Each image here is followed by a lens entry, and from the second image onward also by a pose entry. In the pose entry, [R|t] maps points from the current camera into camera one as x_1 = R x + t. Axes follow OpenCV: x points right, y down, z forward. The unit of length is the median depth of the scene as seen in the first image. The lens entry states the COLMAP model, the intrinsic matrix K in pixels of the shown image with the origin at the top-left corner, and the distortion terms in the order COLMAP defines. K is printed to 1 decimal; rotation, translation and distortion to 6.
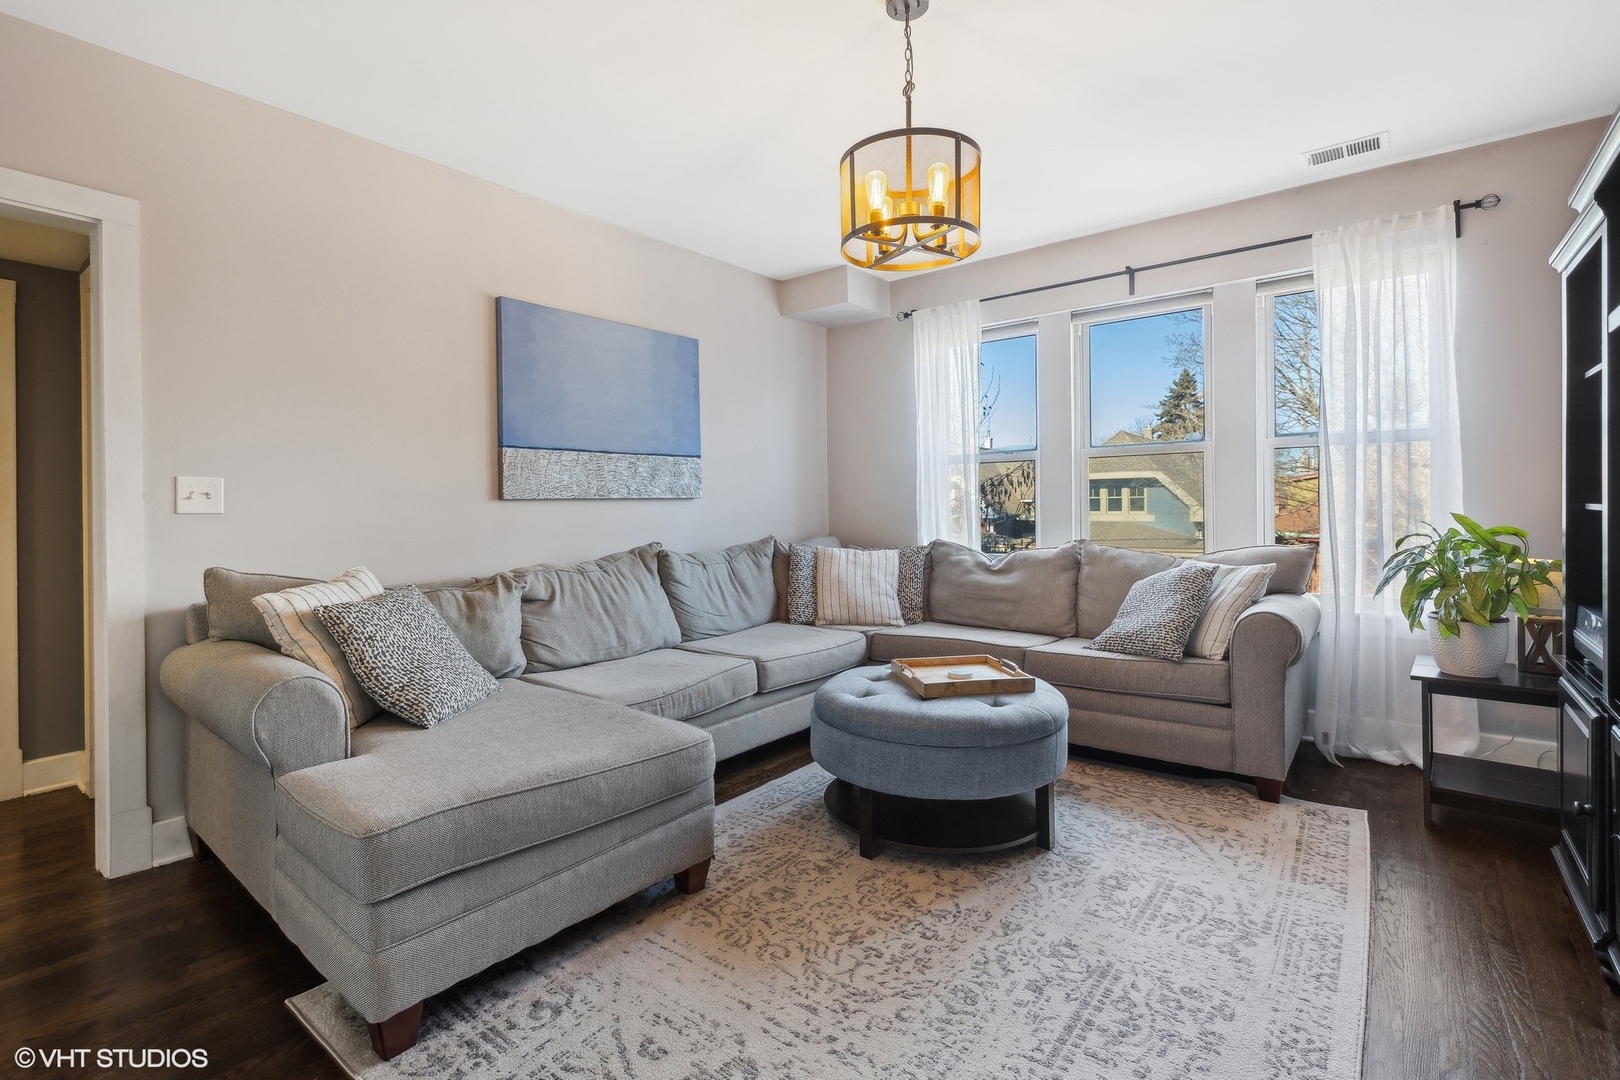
lens RADIAL K [[745.5, 0, 810.3], [0, 745.5, 532.8], [0, 0, 1]] dist [-0.001144, 0.000013]
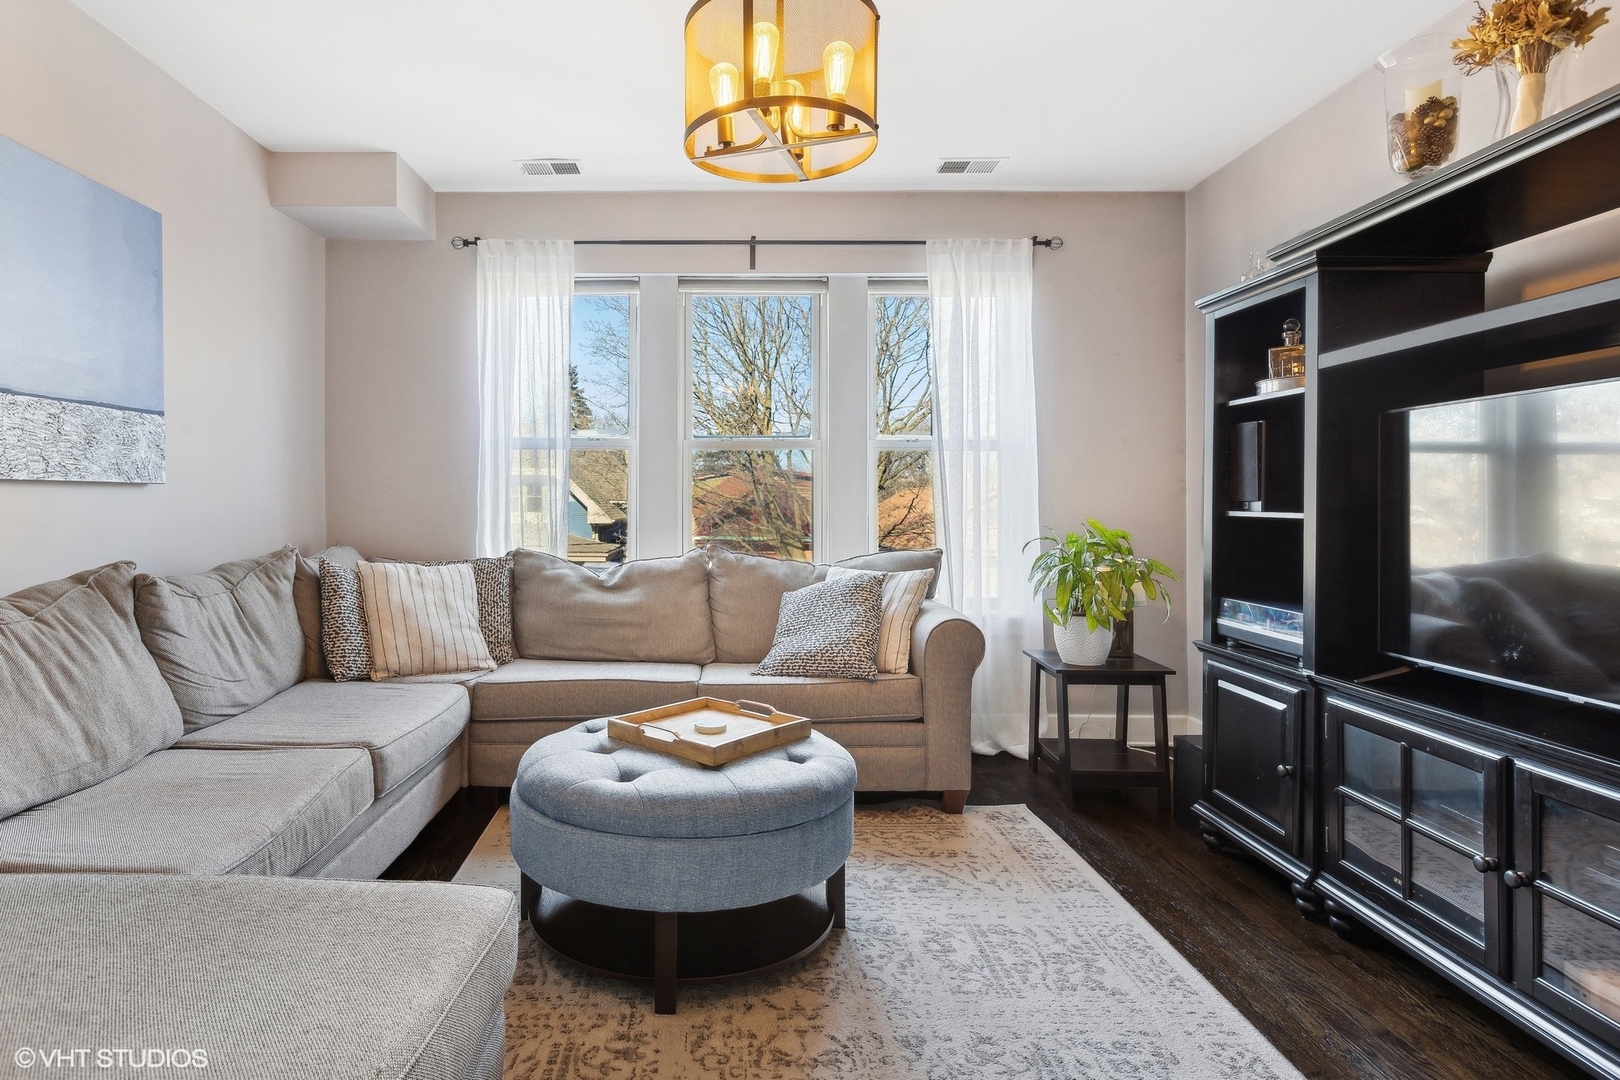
lens RADIAL K [[880.7, 0, 808.7], [0, 880.7, 530.4], [0, 0, 1]] dist [-0.005605, -0.000292]
pose [[0.793523, -0.001598, 0.608538, -0.208329], [0.006688, 0.999959, -0.006095, -0.002889], [-0.608503, 0.008906, 0.793502, 0.179746]]
